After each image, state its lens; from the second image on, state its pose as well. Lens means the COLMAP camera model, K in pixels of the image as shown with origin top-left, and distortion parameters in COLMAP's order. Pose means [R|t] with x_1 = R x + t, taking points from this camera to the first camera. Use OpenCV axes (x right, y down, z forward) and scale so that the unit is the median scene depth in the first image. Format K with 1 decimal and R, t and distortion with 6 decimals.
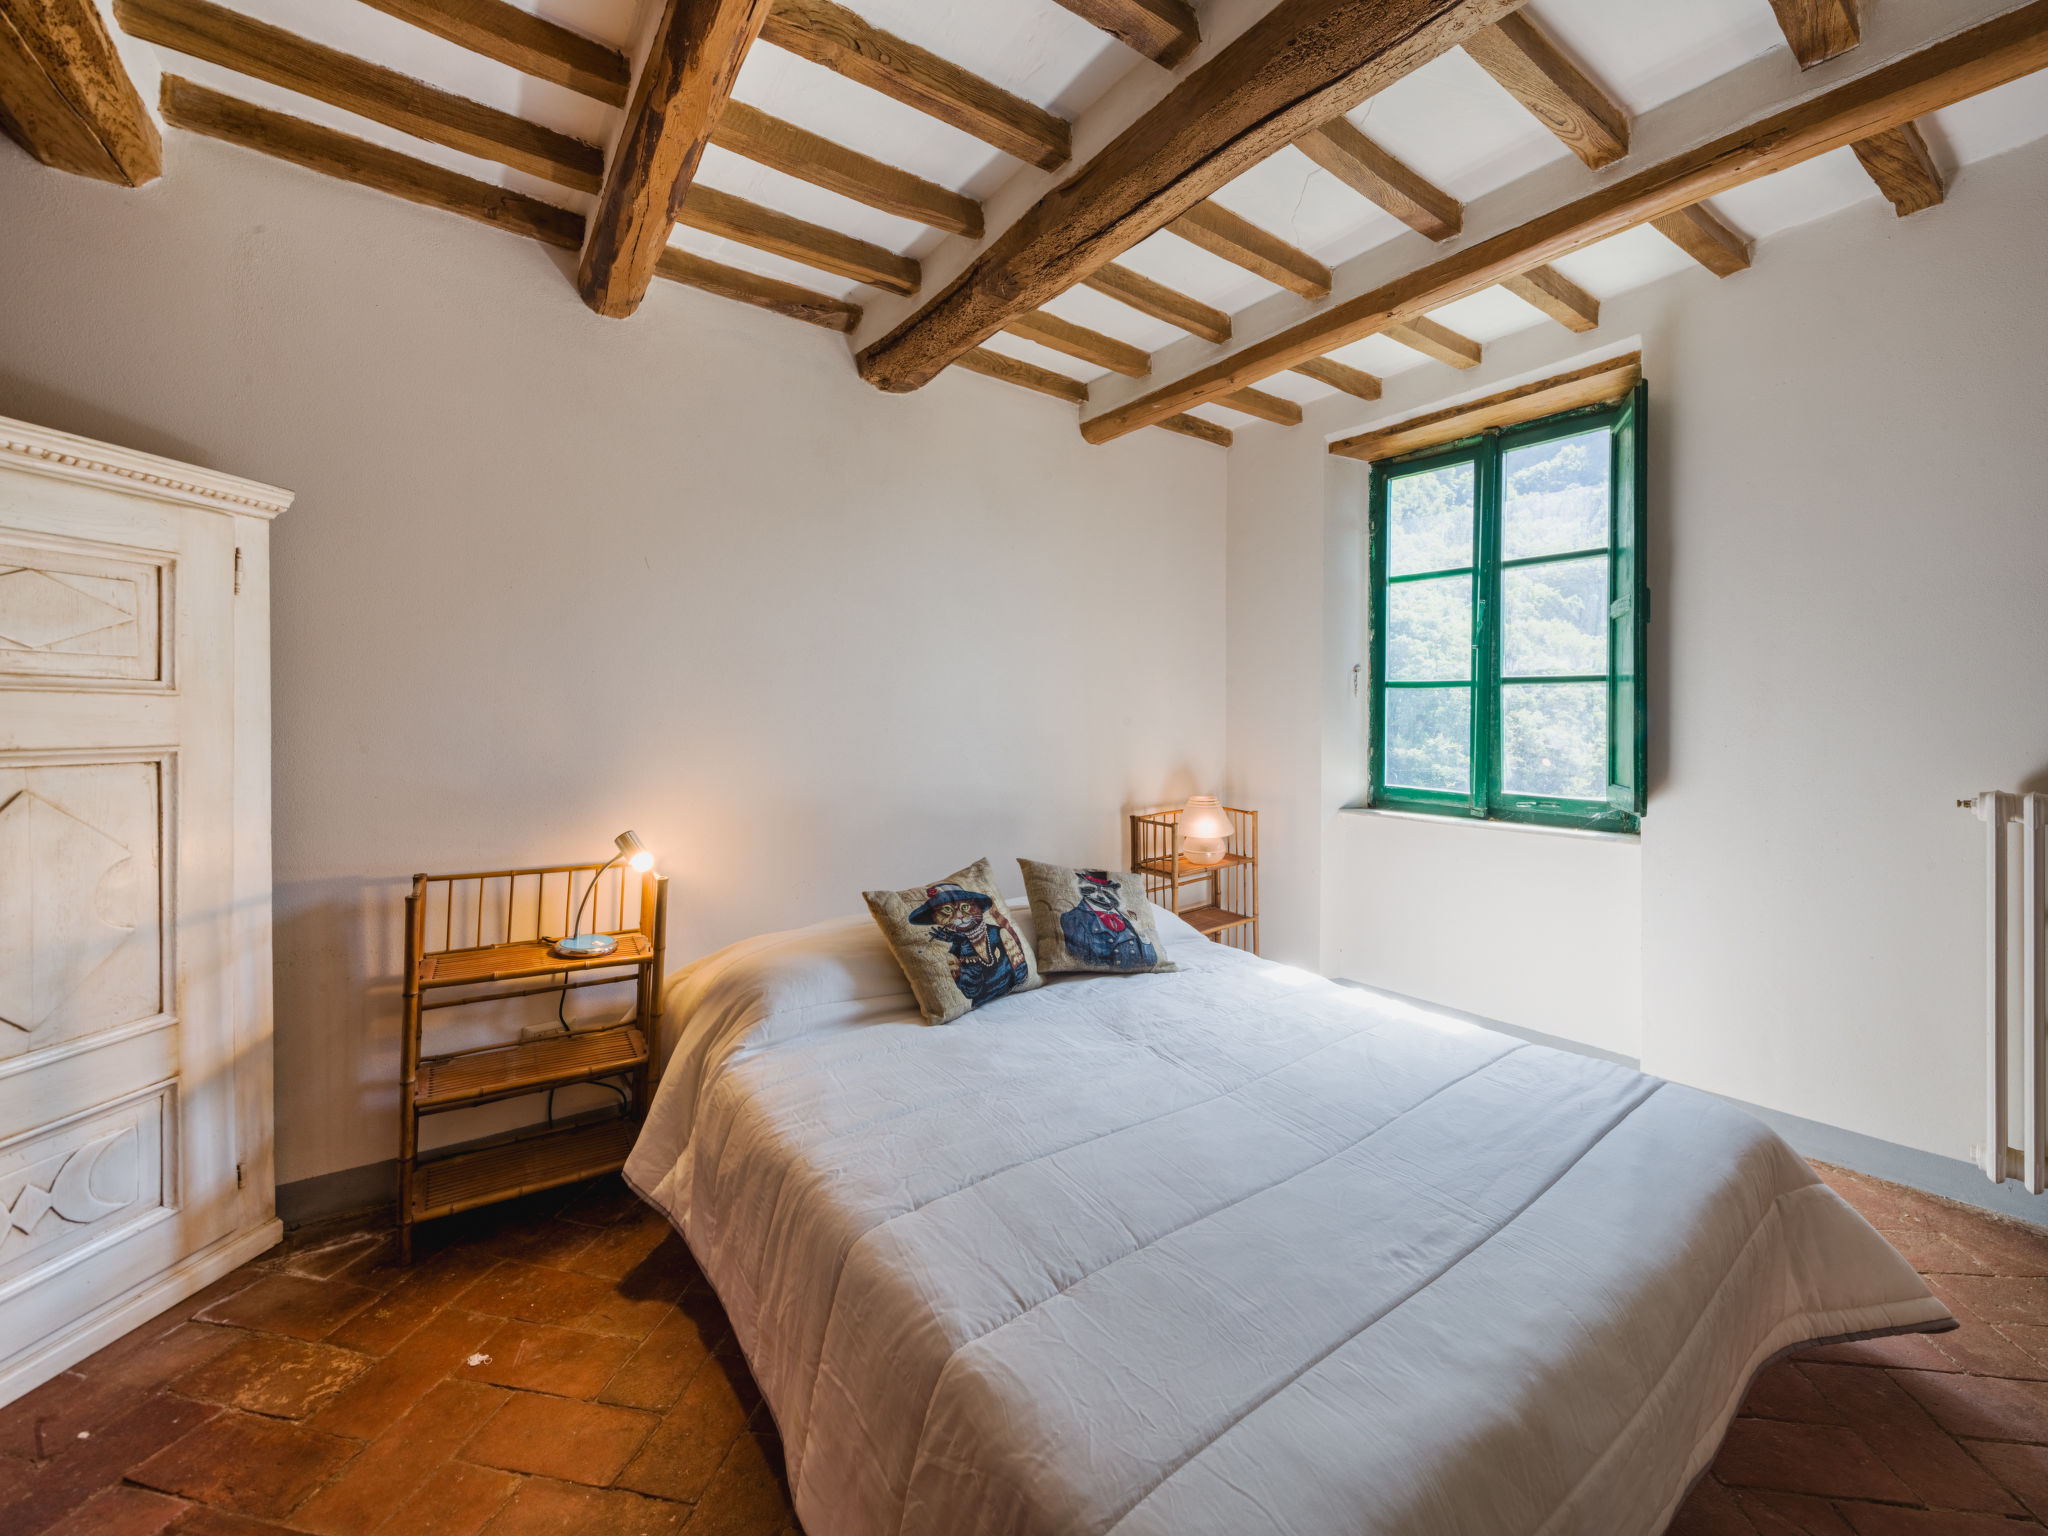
lens RADIAL K [[819.4, 0, 985.3], [0, 819.4, 718.3], [0, 0, 1]] dist [0.000285, -0.001366]
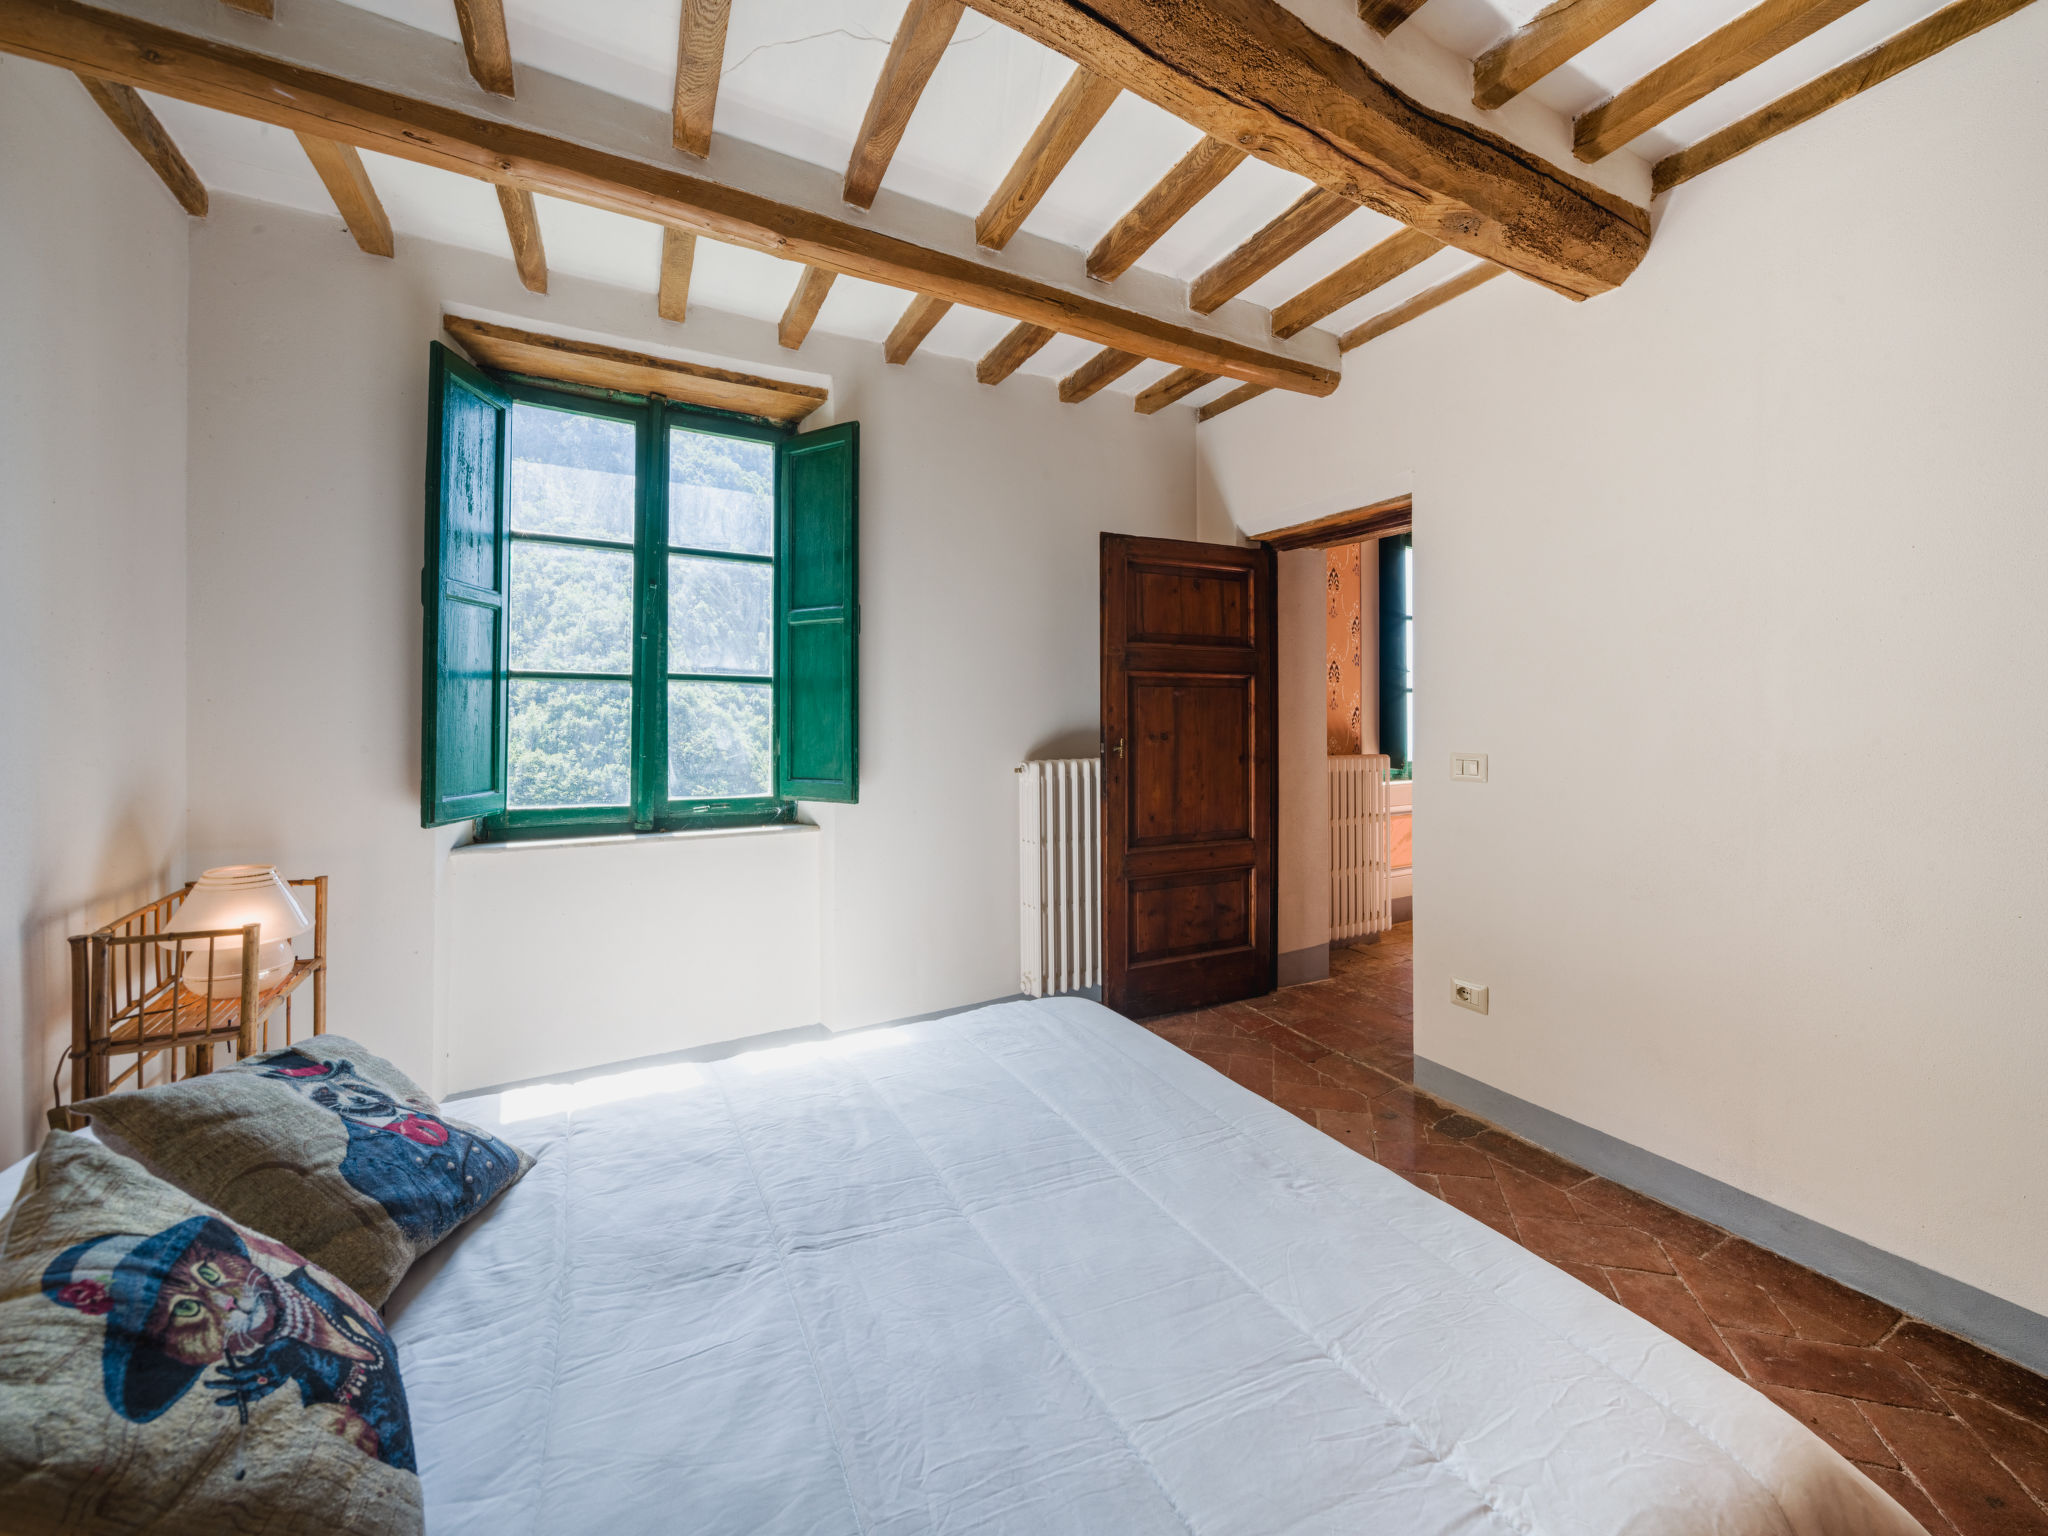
lens RADIAL K [[825.1, 0, 1103.9], [0, 825.1, 714.6], [0, 0, 1]] dist [0.000137, -0.001136]
pose [[0.069937, 0.005488, 0.997536, -0.342768], [0.006273, 0.999963, -0.005941, 0.006507], [-0.997532, 0.006673, 0.069900, 0.622223]]
